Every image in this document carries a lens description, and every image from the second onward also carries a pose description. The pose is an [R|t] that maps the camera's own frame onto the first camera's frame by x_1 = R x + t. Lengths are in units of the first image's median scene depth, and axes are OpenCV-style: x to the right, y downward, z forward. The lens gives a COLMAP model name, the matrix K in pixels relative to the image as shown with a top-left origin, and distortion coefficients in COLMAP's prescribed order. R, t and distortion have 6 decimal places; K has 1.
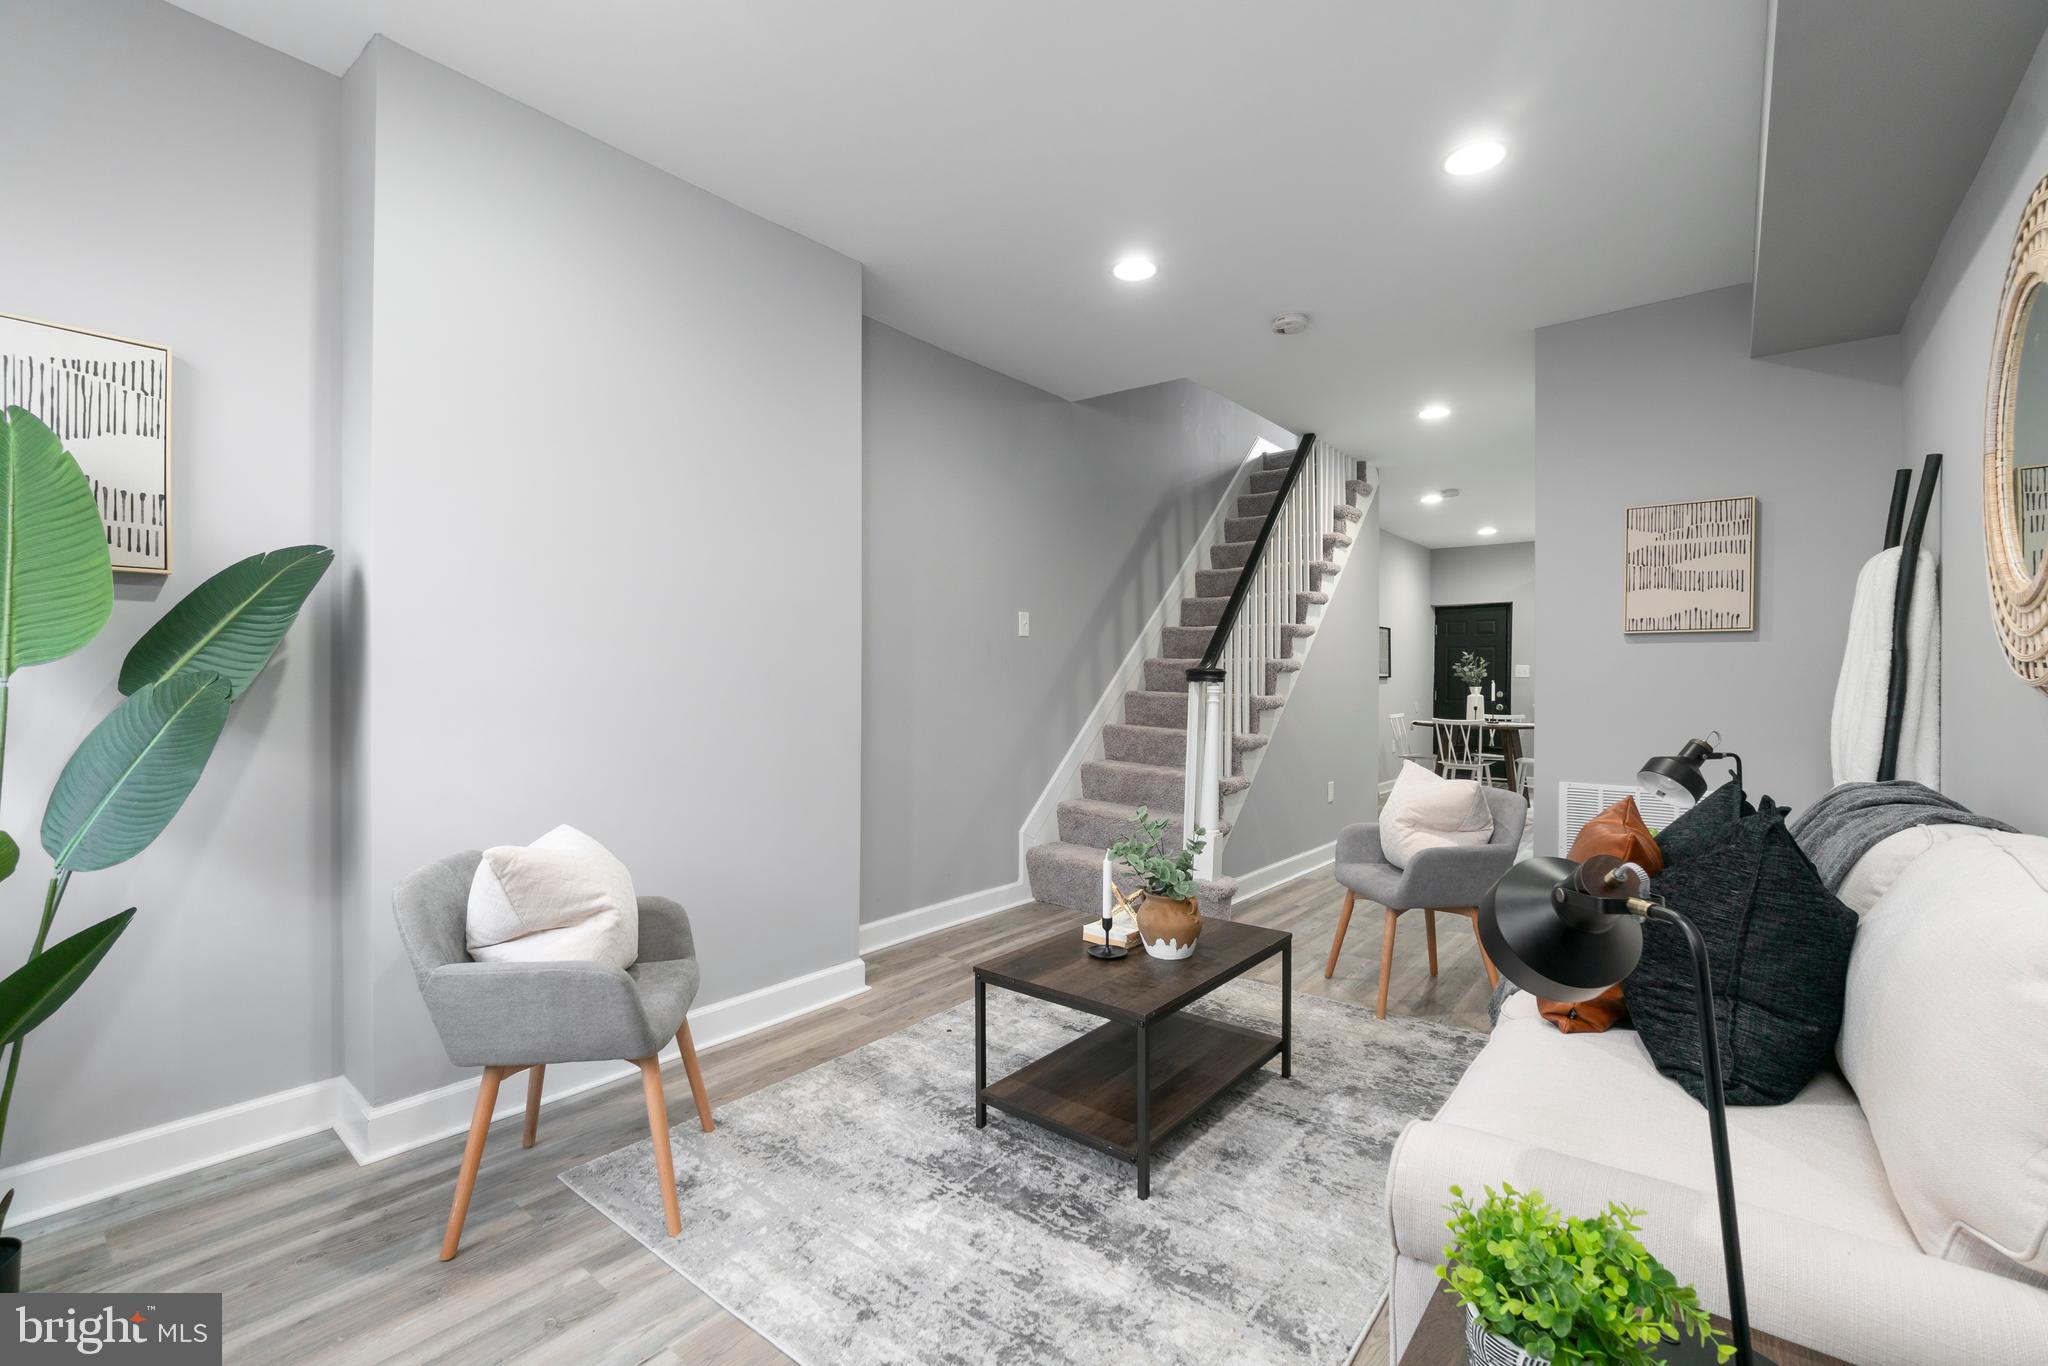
lens RADIAL K [[884.1, 0, 1018.3], [0, 884.1, 685.4], [0, 0, 1]] dist [-0.005470, 0.000335]
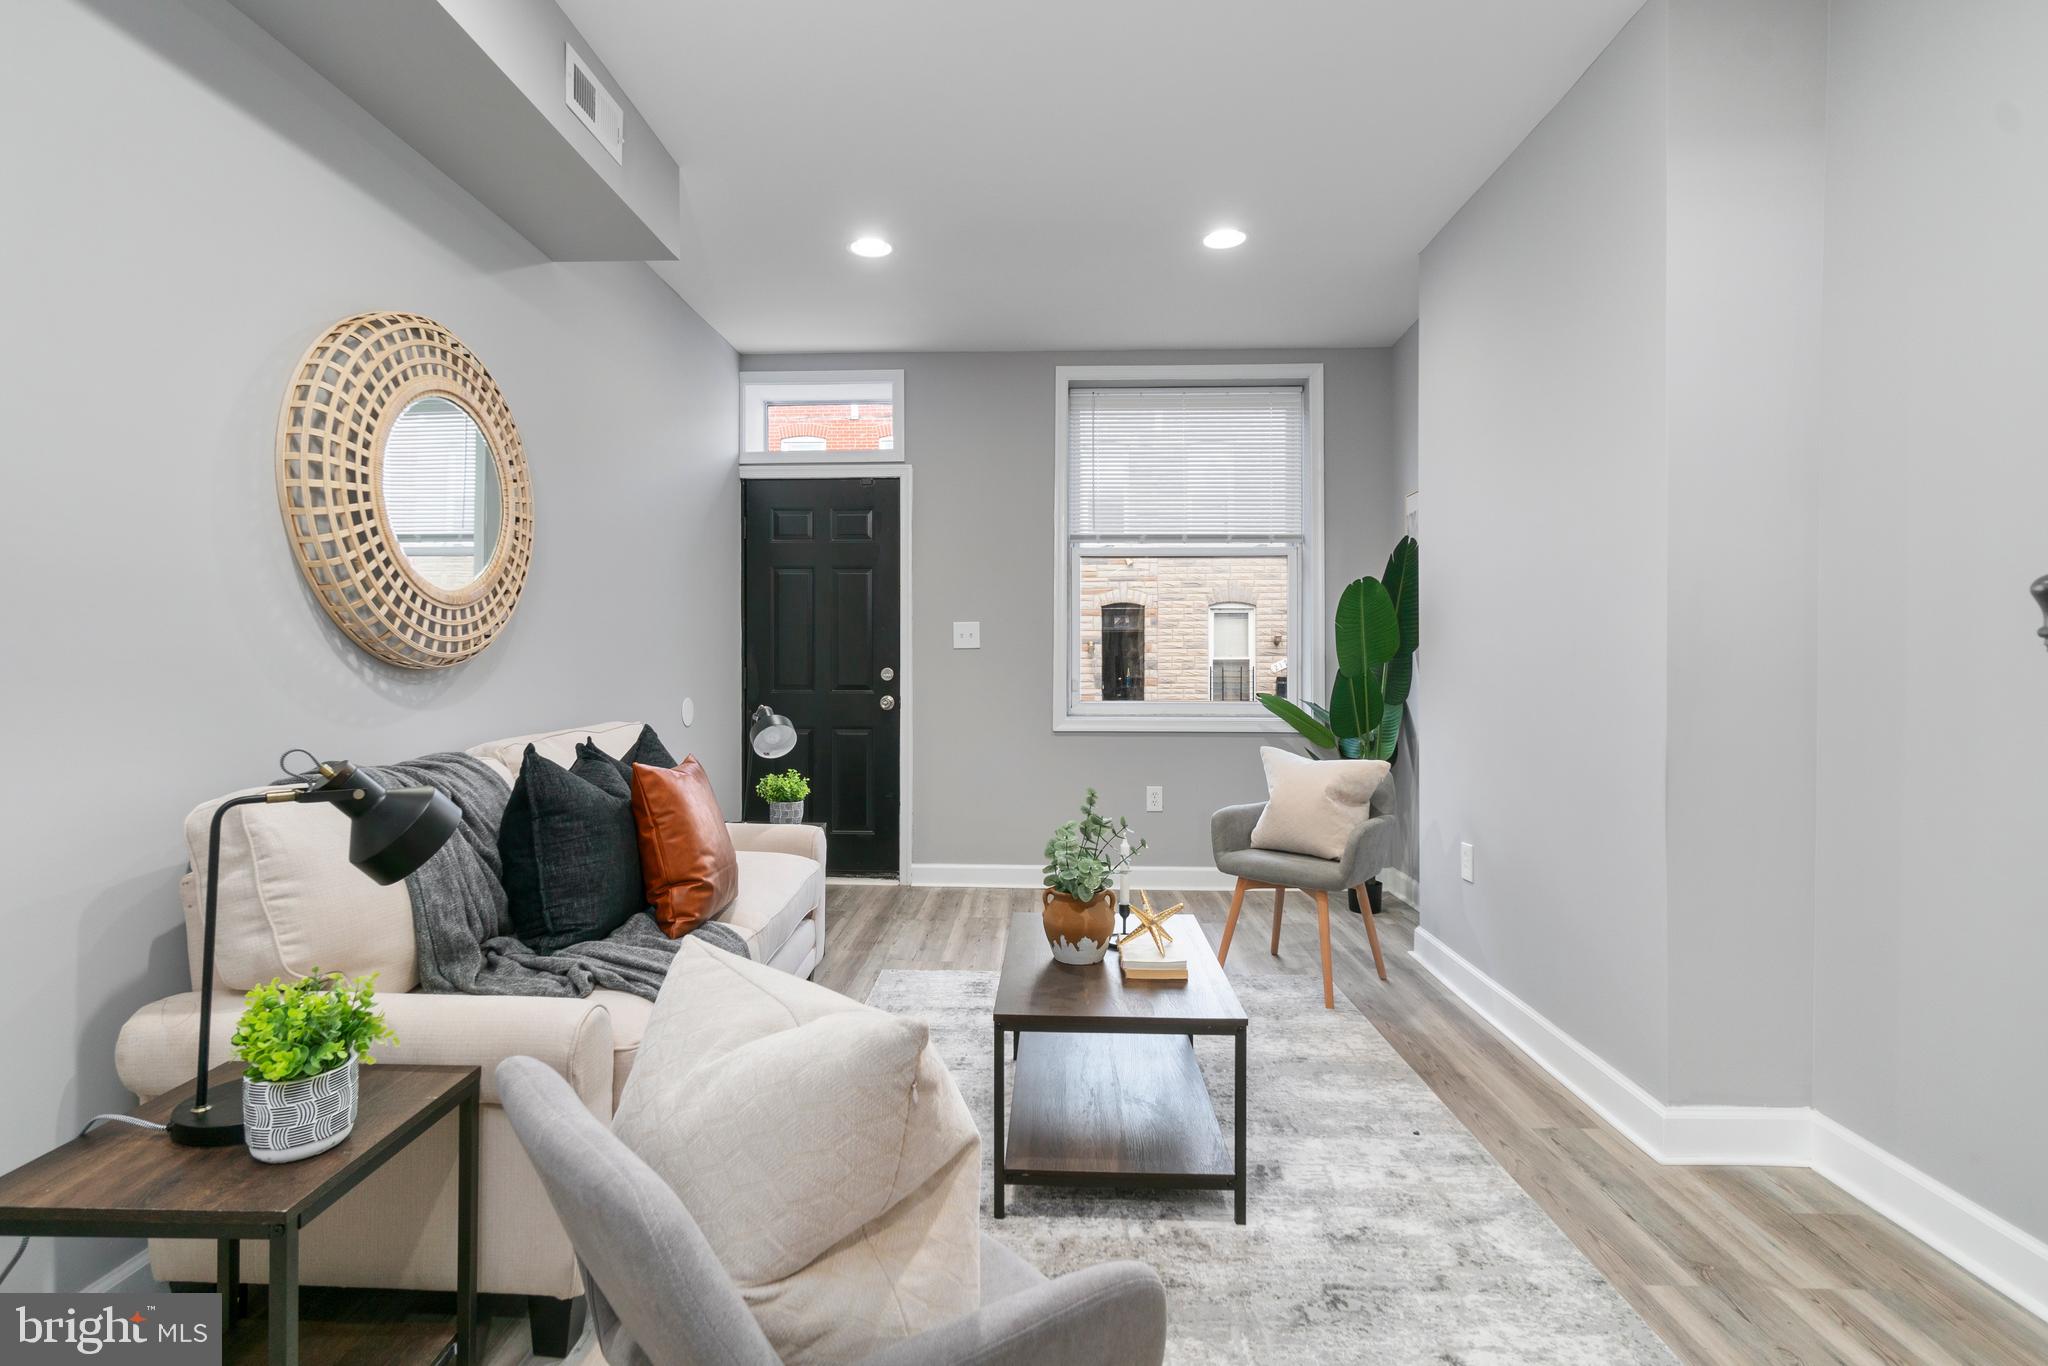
lens RADIAL K [[969.7, 0, 1023.0], [0, 969.7, 664.0], [0, 0, 1]] dist [0.000478, -0.001550]
pose [[-0.794514, -0.000419, -0.607246, 0.564349], [-0.006458, 0.999949, 0.007759, -0.003353], [0.607212, 0.010086, -0.794476, 1.207144]]
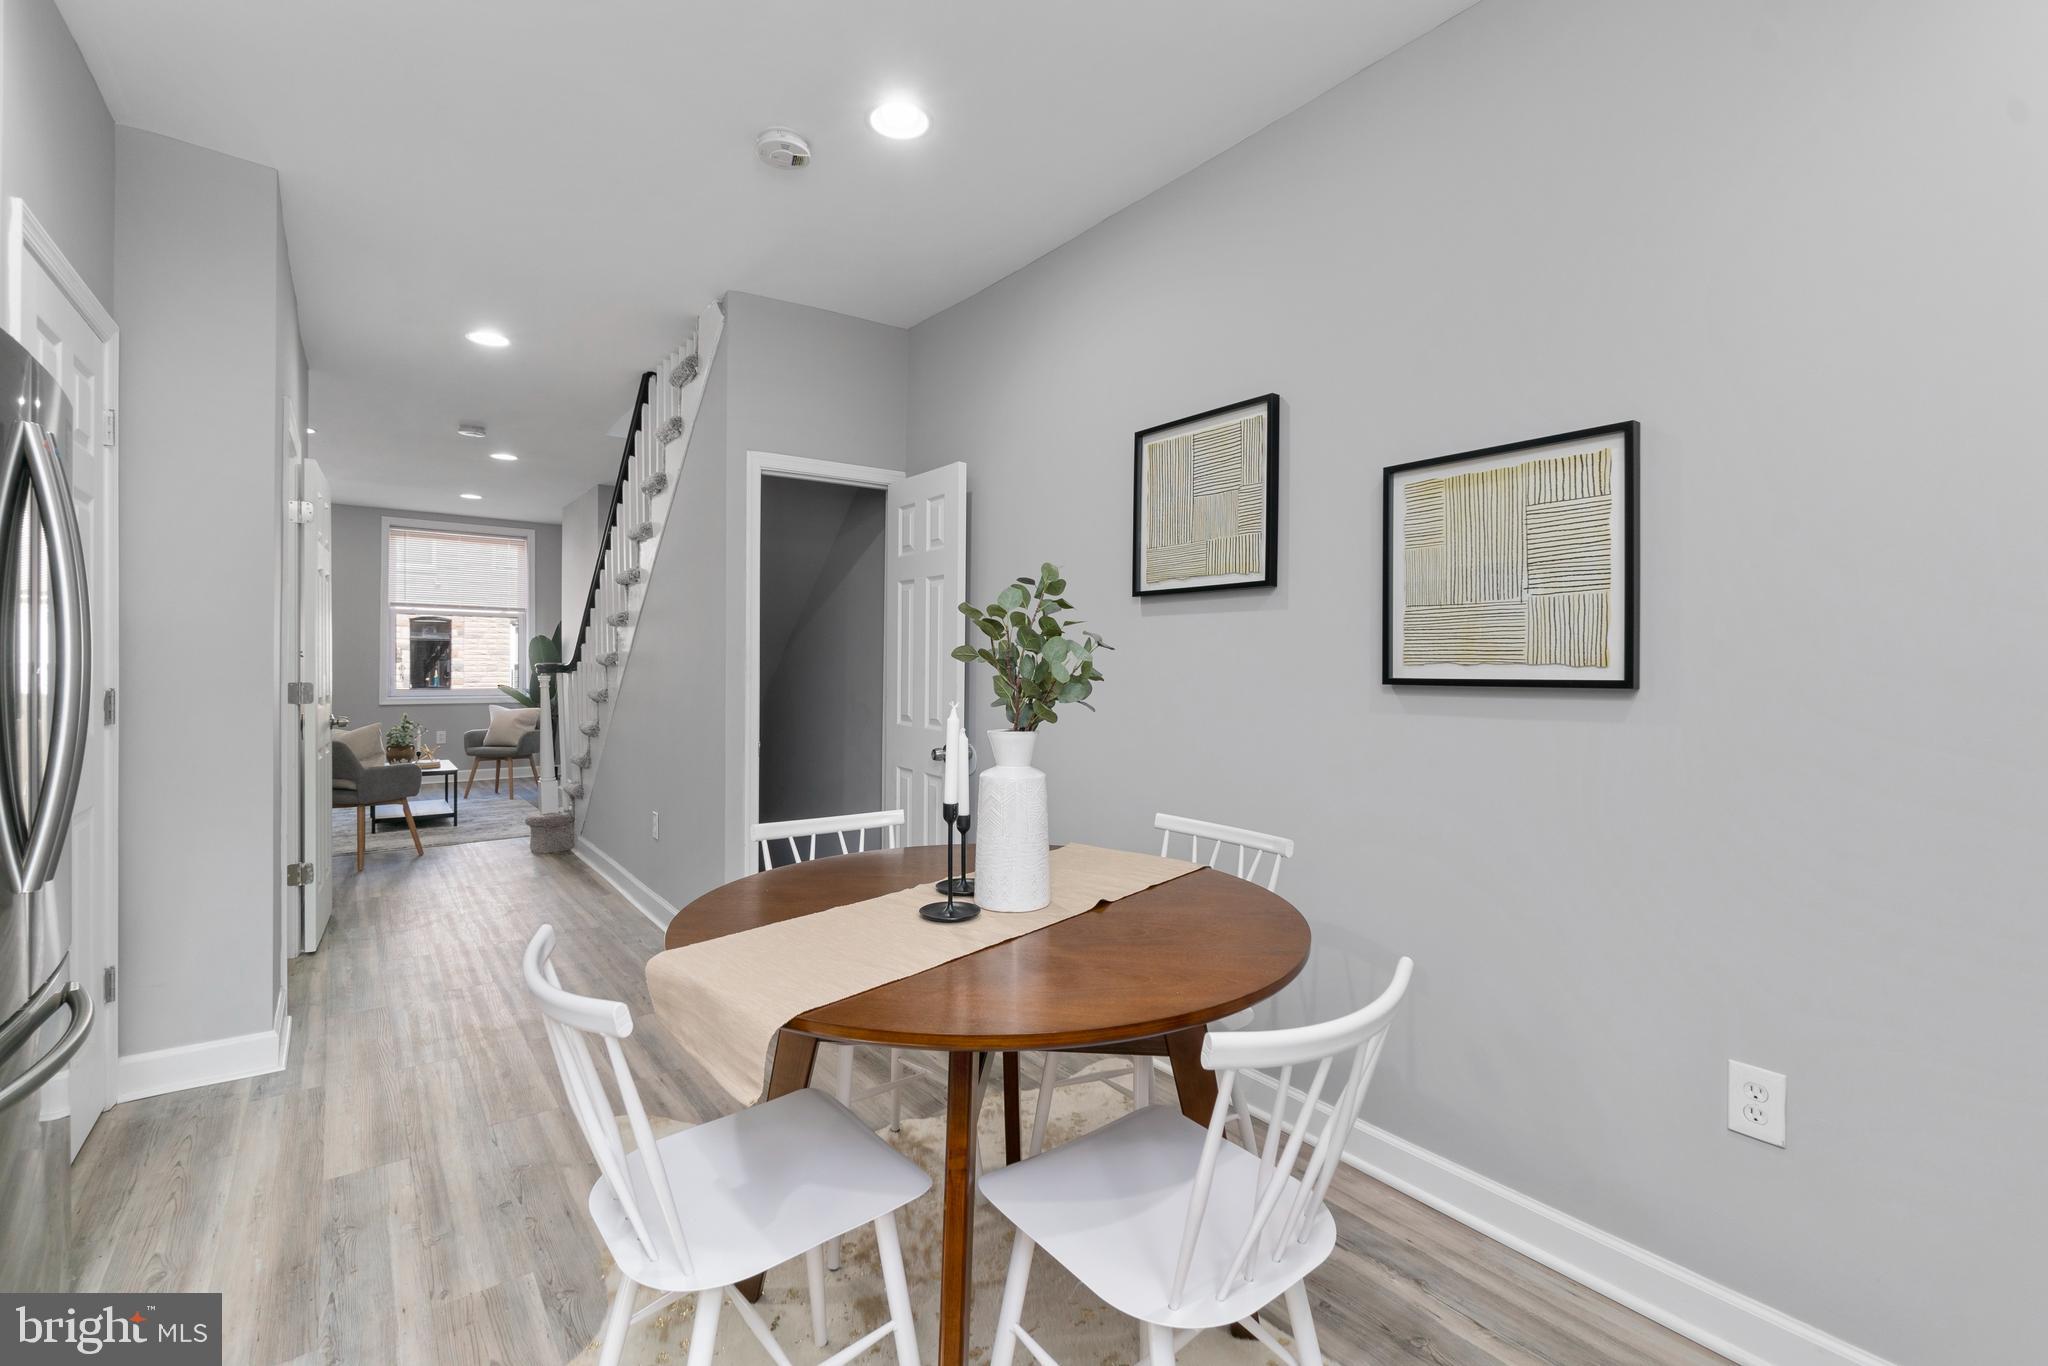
lens RADIAL K [[884.1, 0, 1019.9], [0, 884.1, 671.1], [0, 0, 1]] dist [-0.005470, 0.000335]
pose [[-0.229720, 0.003242, -0.973251, 1.676458], [-0.013804, 0.999883, 0.006589, -0.031436], [0.973159, 0.014948, -0.229648, 2.440686]]
